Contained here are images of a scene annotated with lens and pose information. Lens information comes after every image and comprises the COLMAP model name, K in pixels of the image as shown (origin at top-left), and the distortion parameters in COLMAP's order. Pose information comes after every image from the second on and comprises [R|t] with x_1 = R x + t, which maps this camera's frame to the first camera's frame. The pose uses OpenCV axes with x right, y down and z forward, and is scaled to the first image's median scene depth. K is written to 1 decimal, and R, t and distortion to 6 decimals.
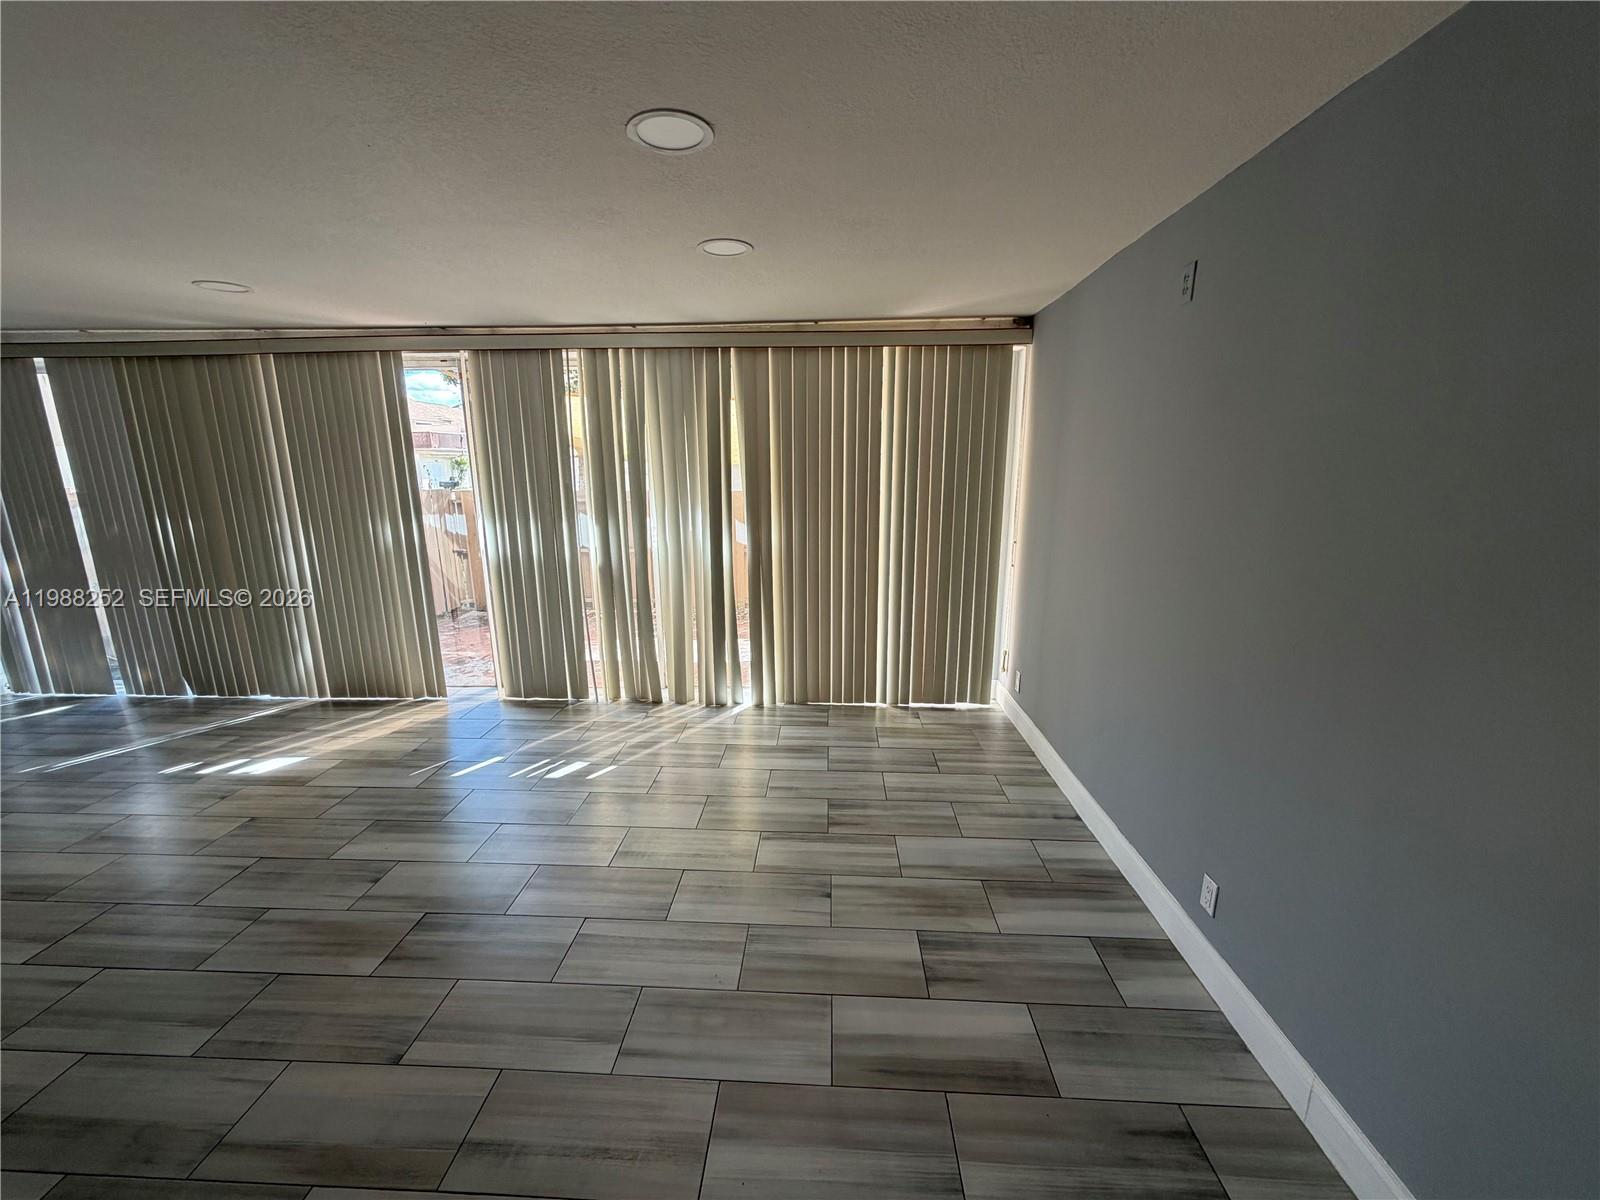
lens RADIAL K [[640.0, 0, 794.5], [0, 640.0, 599.1], [0, 0, 1]] dist [0.001754, 0.000178]
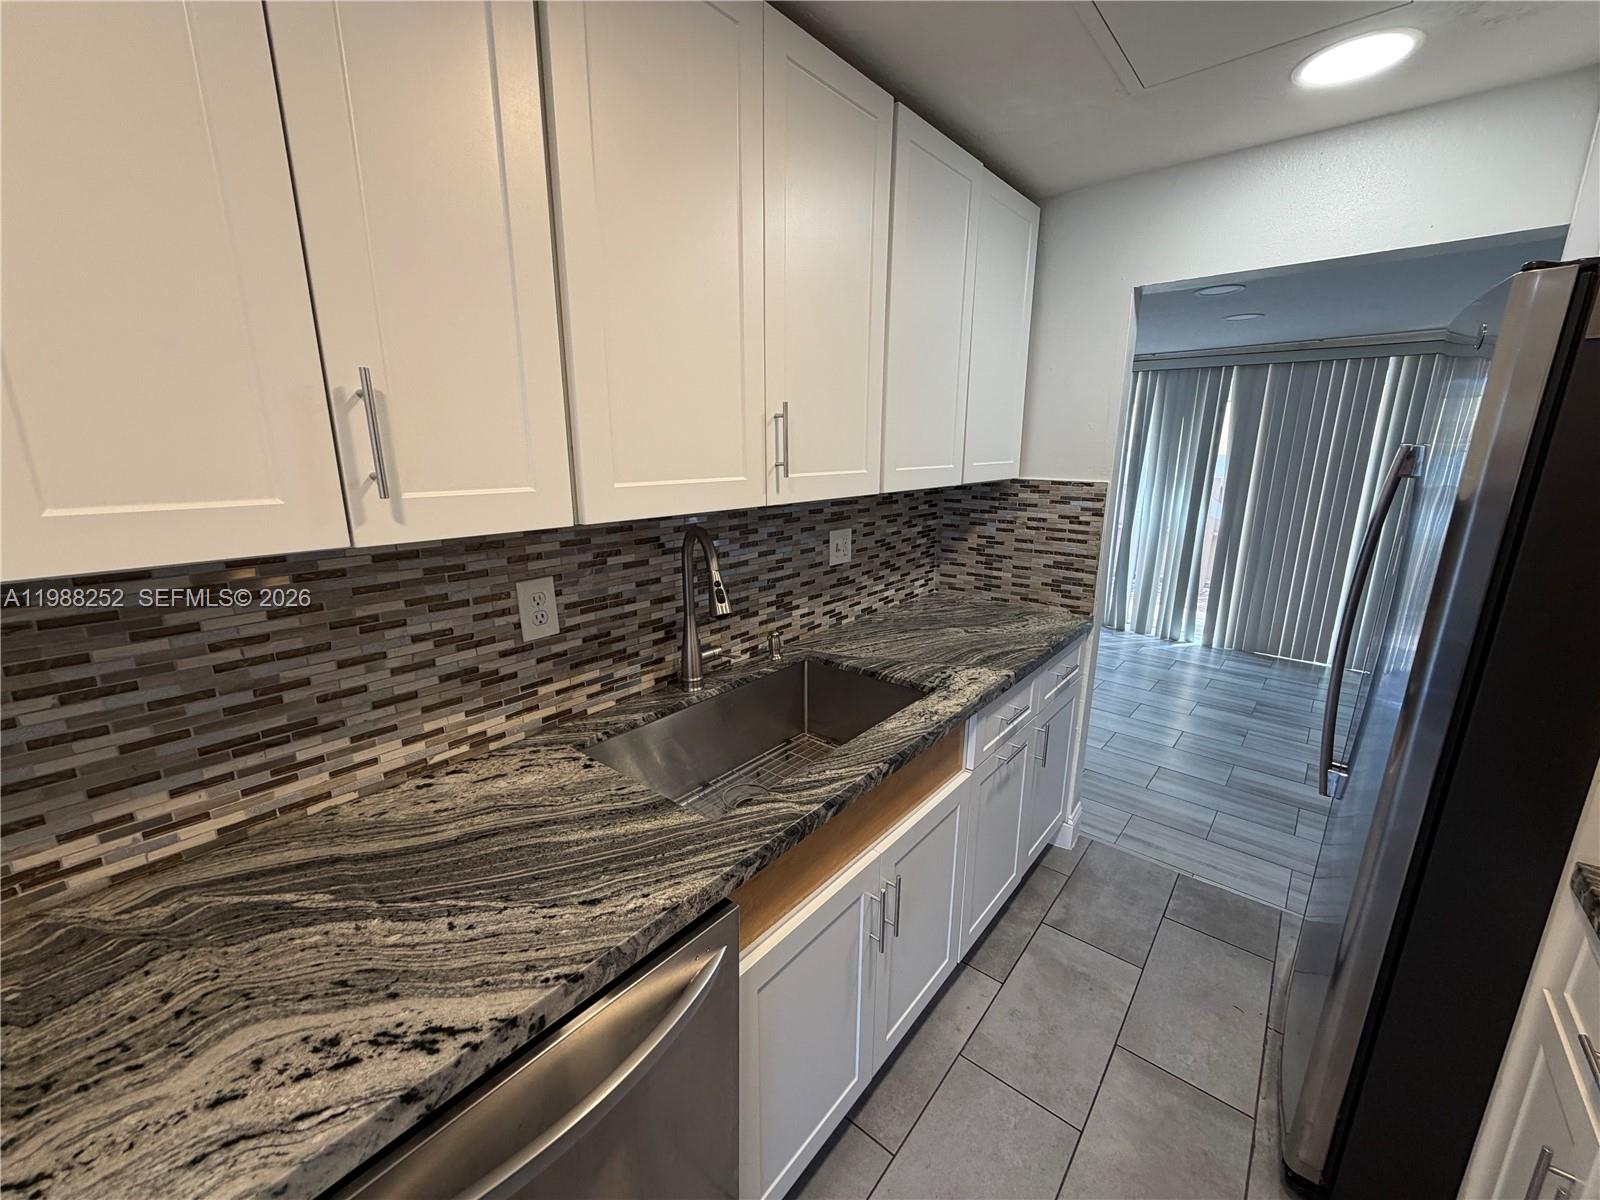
lens RADIAL K [[640.0, 0, 797.6], [0, 640.0, 599.8], [0, 0, 1]] dist [0.001754, 0.000178]
pose [[0.791298, 0.152301, -0.592158, 0.042800], [-0.145663, 0.987553, 0.059346, 0.130600], [0.593826, 0.039295, 0.803633, -0.561879]]
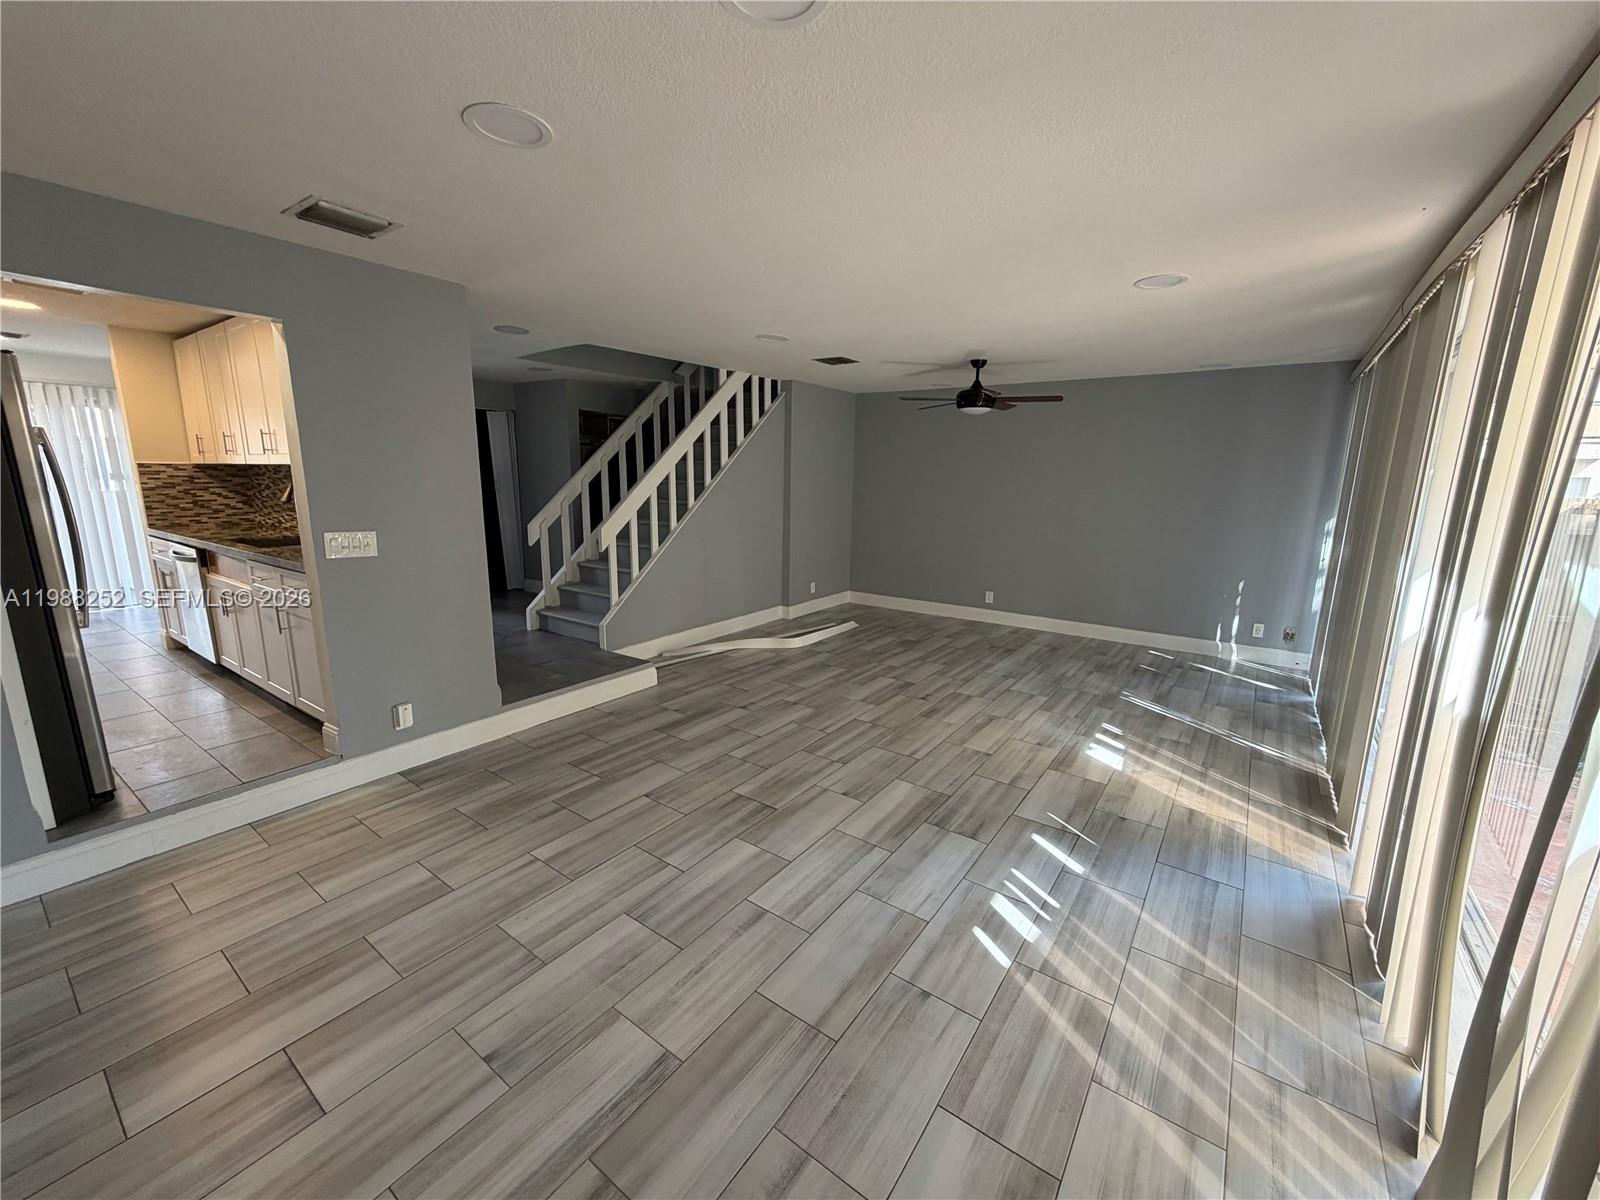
lens RADIAL K [[640.0, 0, 796.6], [0, 640.0, 604.3], [0, 0, 1]] dist [0.001754, 0.000178]
pose [[-0.542830, 0.165226, -0.823429, 0.226652], [-0.190159, 0.930813, 0.312131, -0.172905], [0.818031, 0.326017, -0.473855, 0.899777]]
